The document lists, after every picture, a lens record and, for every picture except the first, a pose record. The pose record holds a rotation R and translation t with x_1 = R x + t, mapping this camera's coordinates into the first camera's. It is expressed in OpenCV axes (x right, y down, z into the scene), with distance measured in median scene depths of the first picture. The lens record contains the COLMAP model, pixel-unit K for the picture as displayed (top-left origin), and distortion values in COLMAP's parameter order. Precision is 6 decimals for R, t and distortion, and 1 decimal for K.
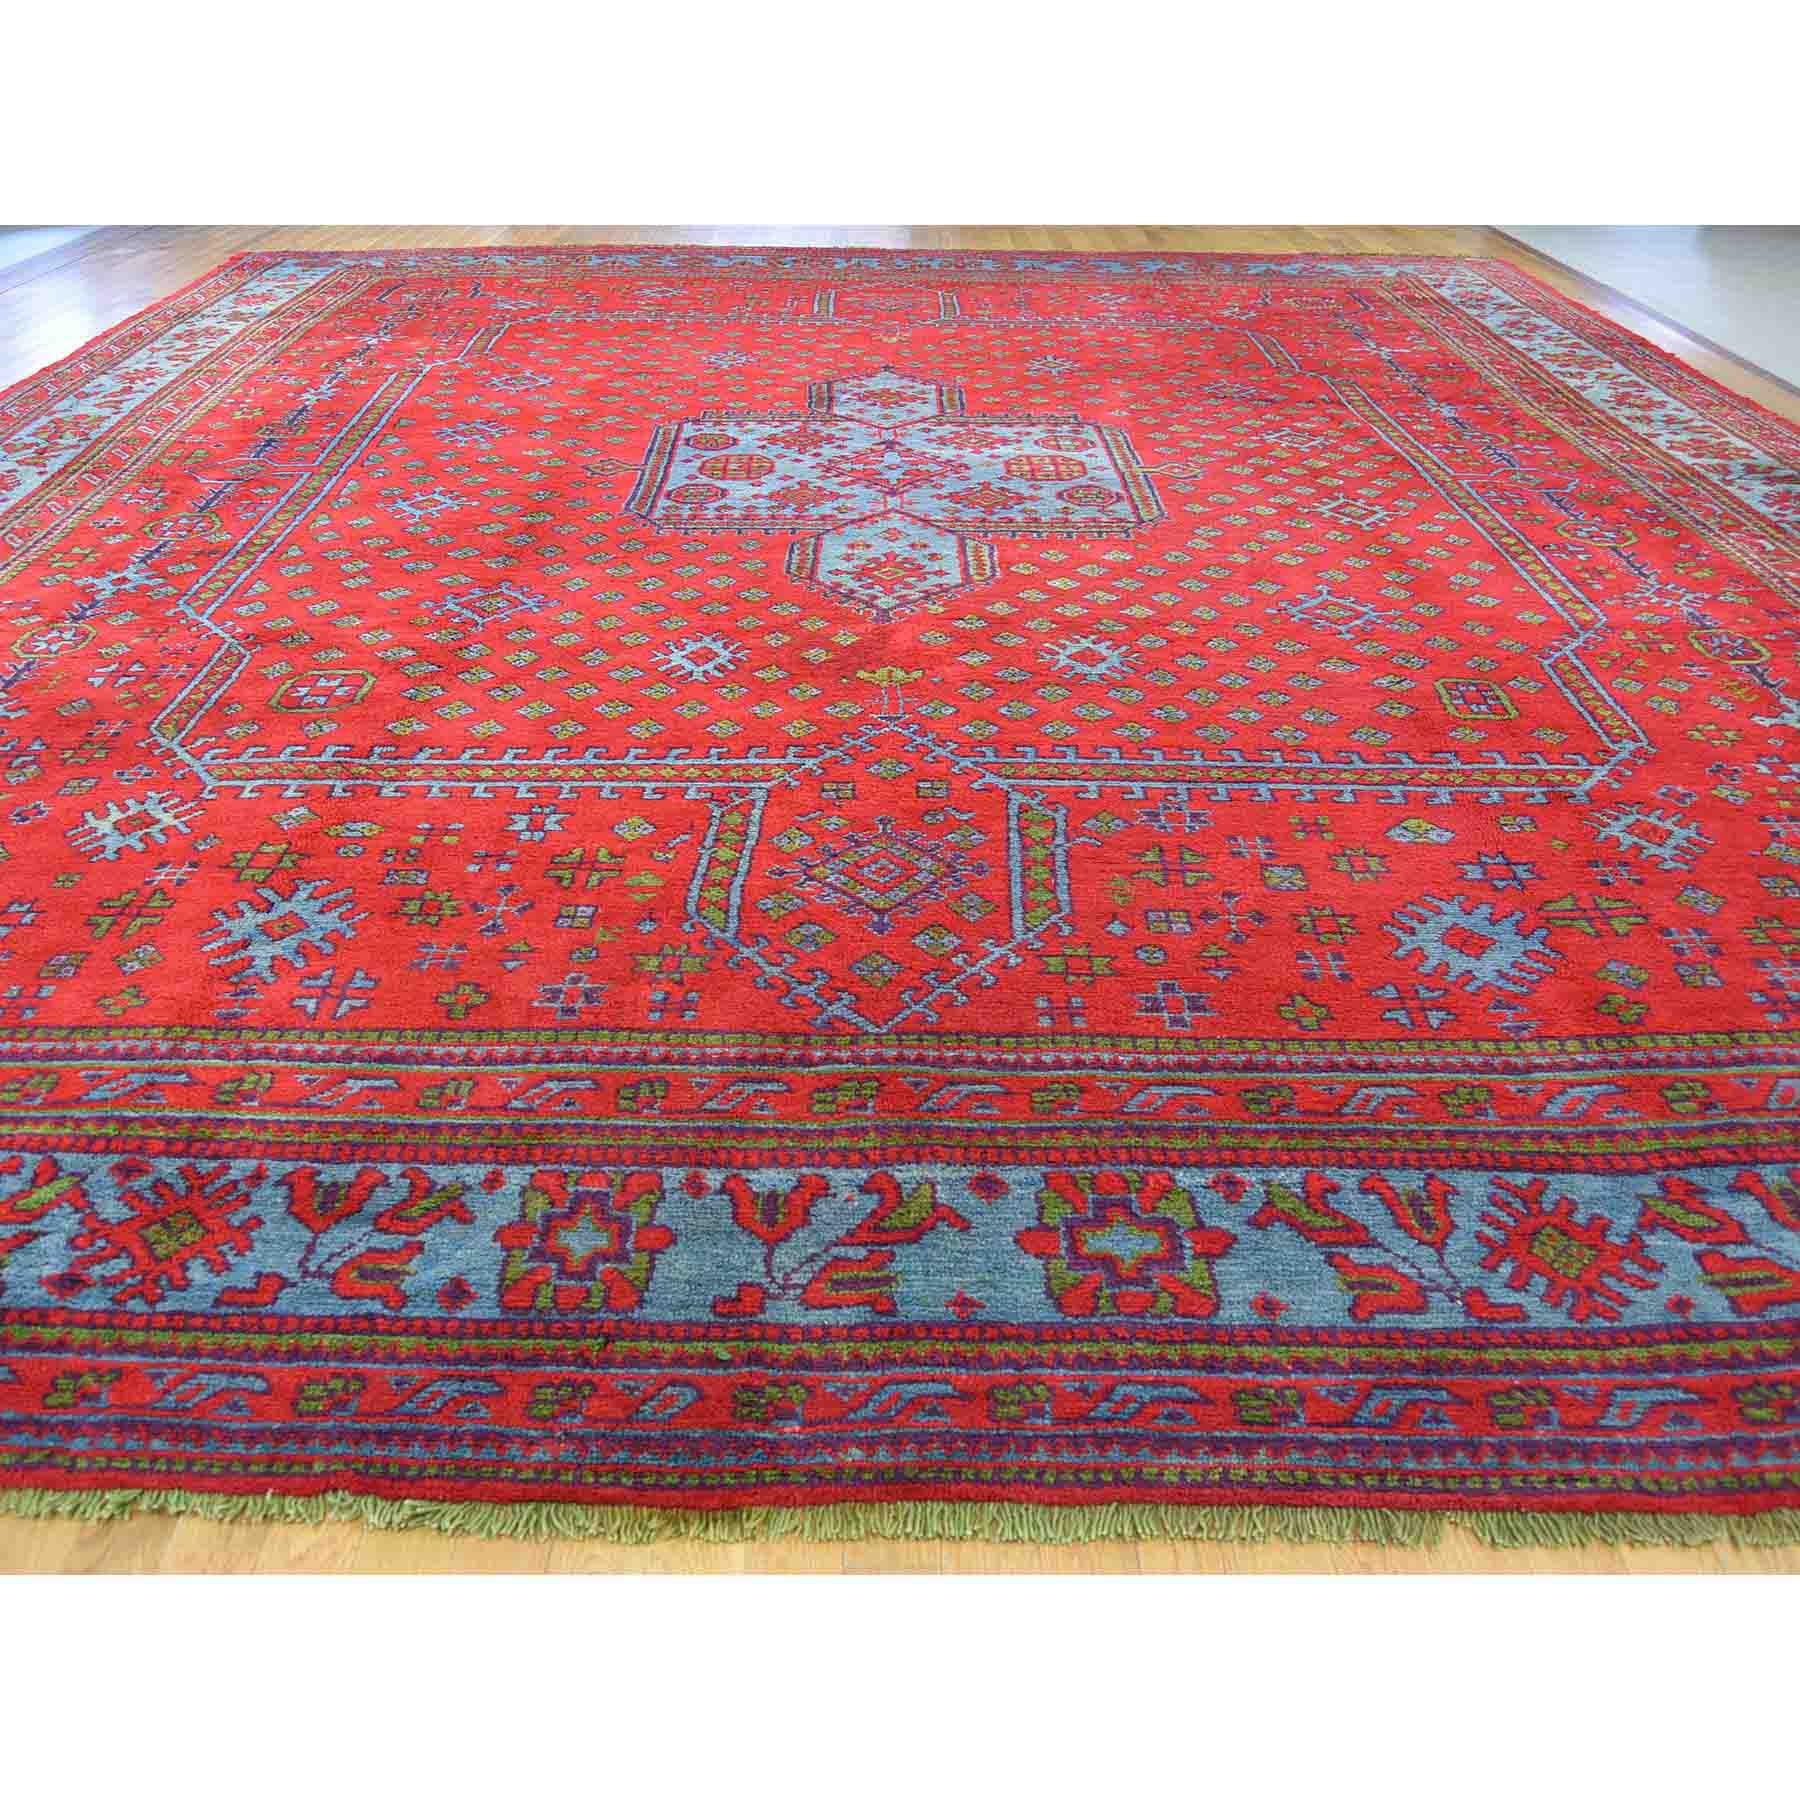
lens RADIAL K [[1617.8, 0, 900.0], [0, 1617.8, 900.0], [0, 0, 1]] dist [-0.083062, 0.012764]
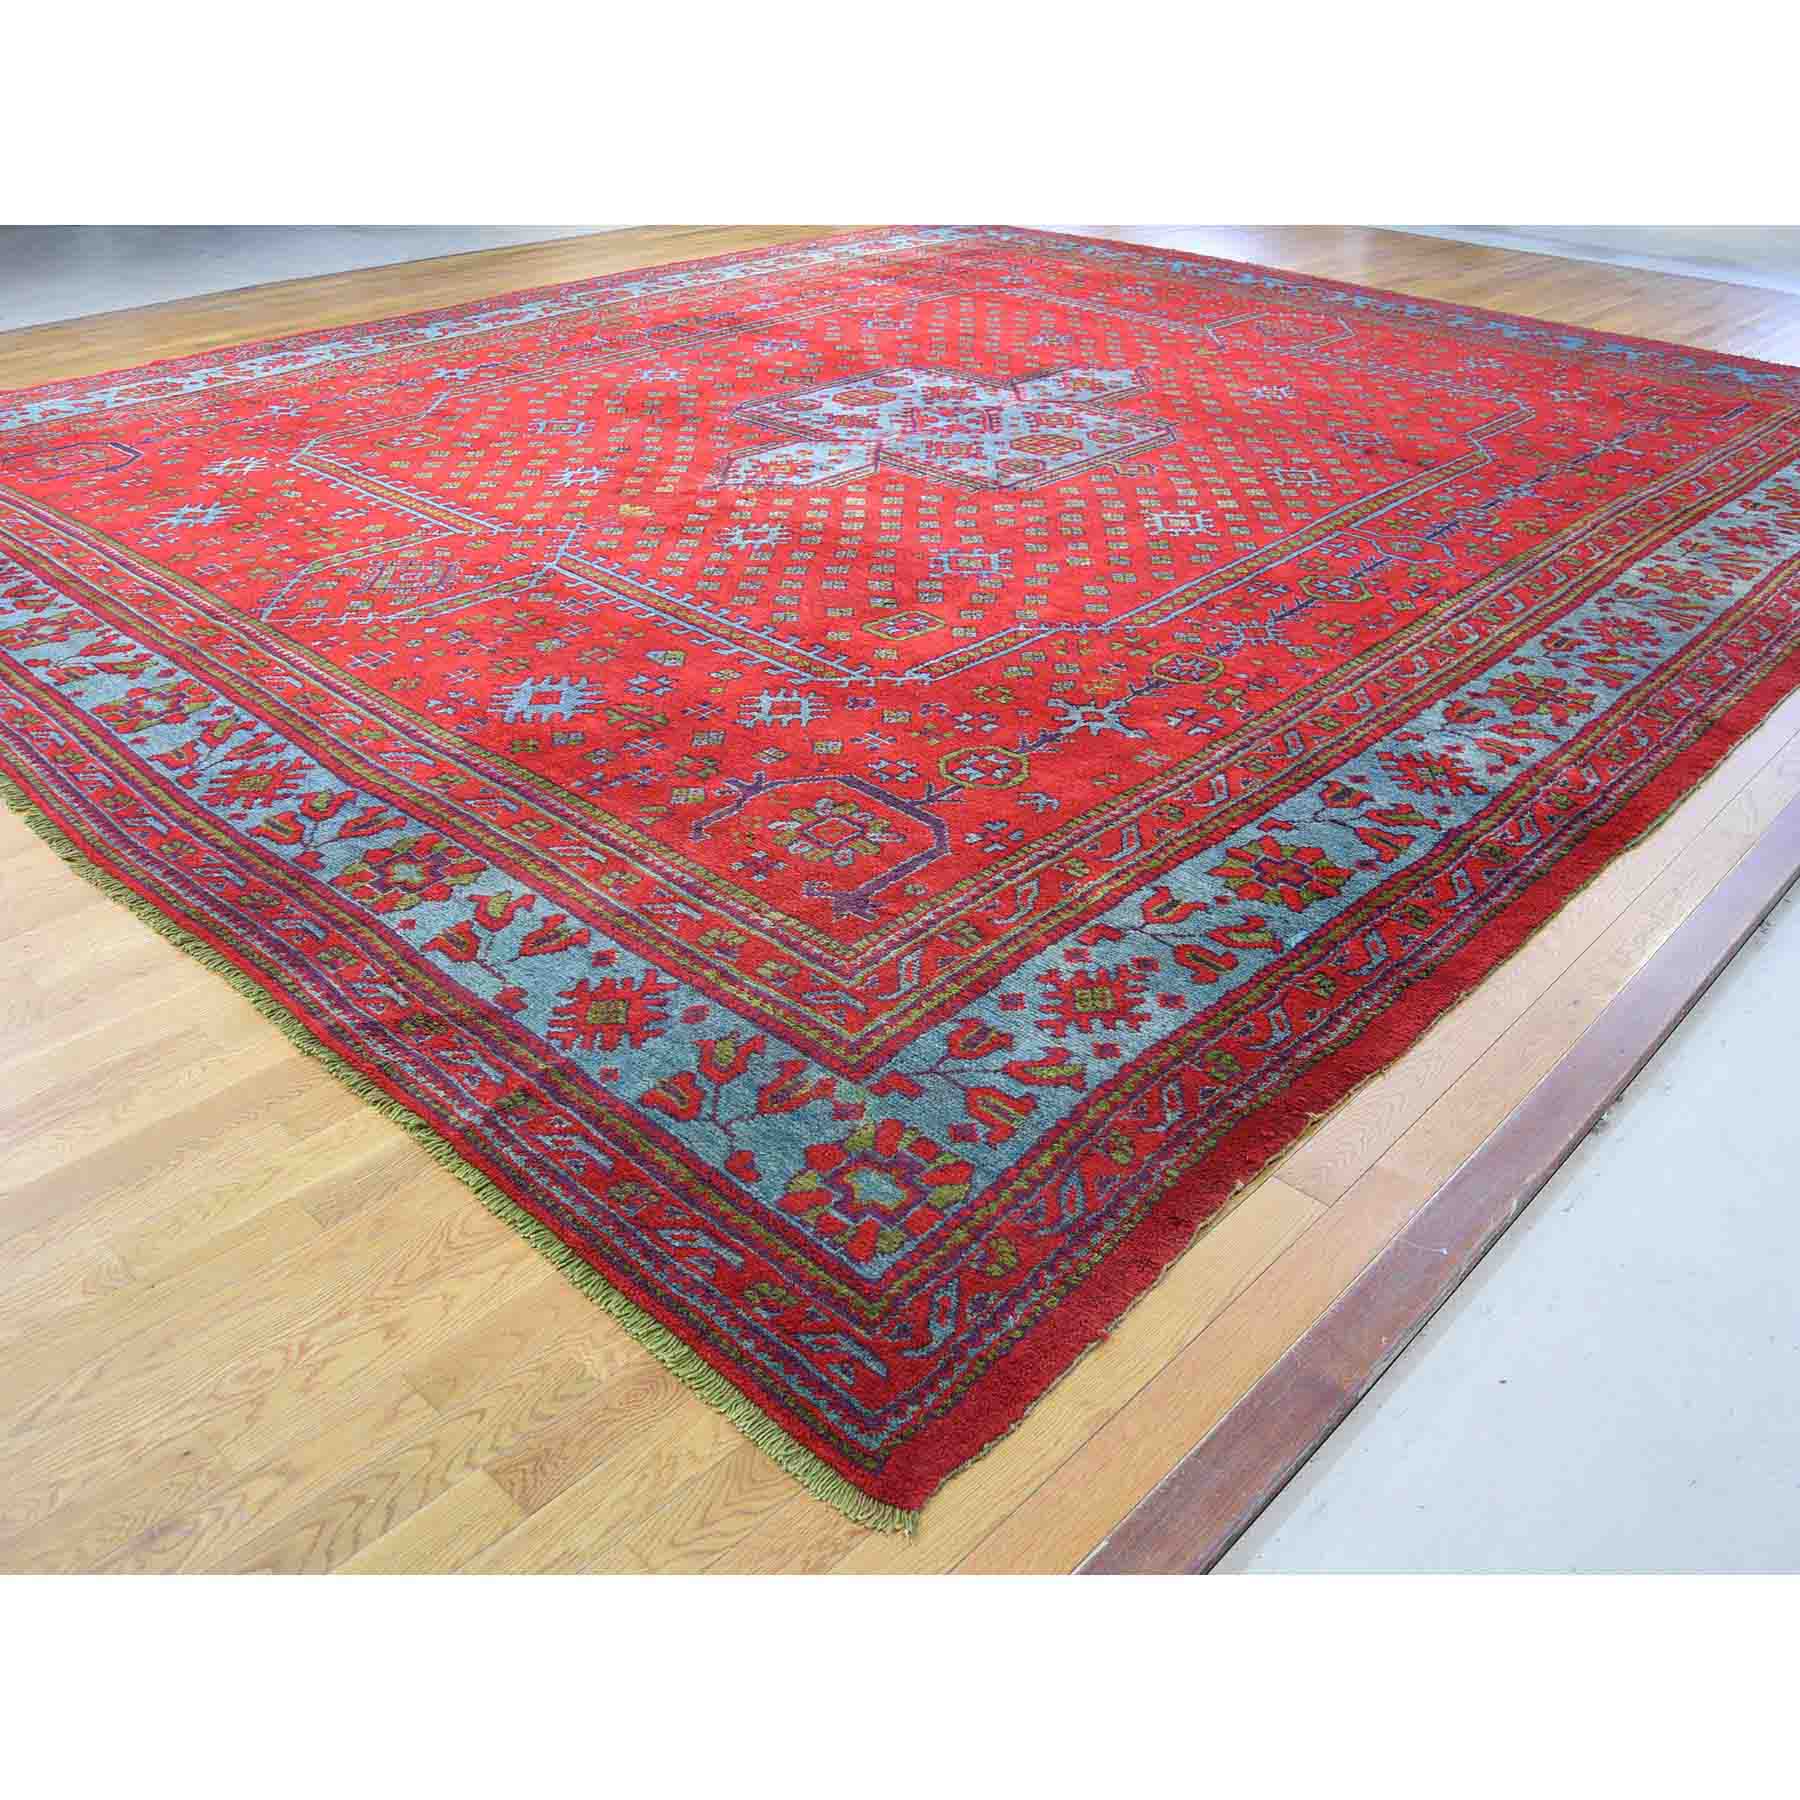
lens RADIAL K [[1617.8, 0, 900.0], [0, 1617.8, 900.0], [0, 0, 1]] dist [-0.083062, 0.012764]
pose [[0.721317, 0.366500, -0.587691, 1.146832], [-0.372836, 0.920558, 0.116476, -0.072329], [0.583691, 0.135096, 0.800658, 0.020091]]
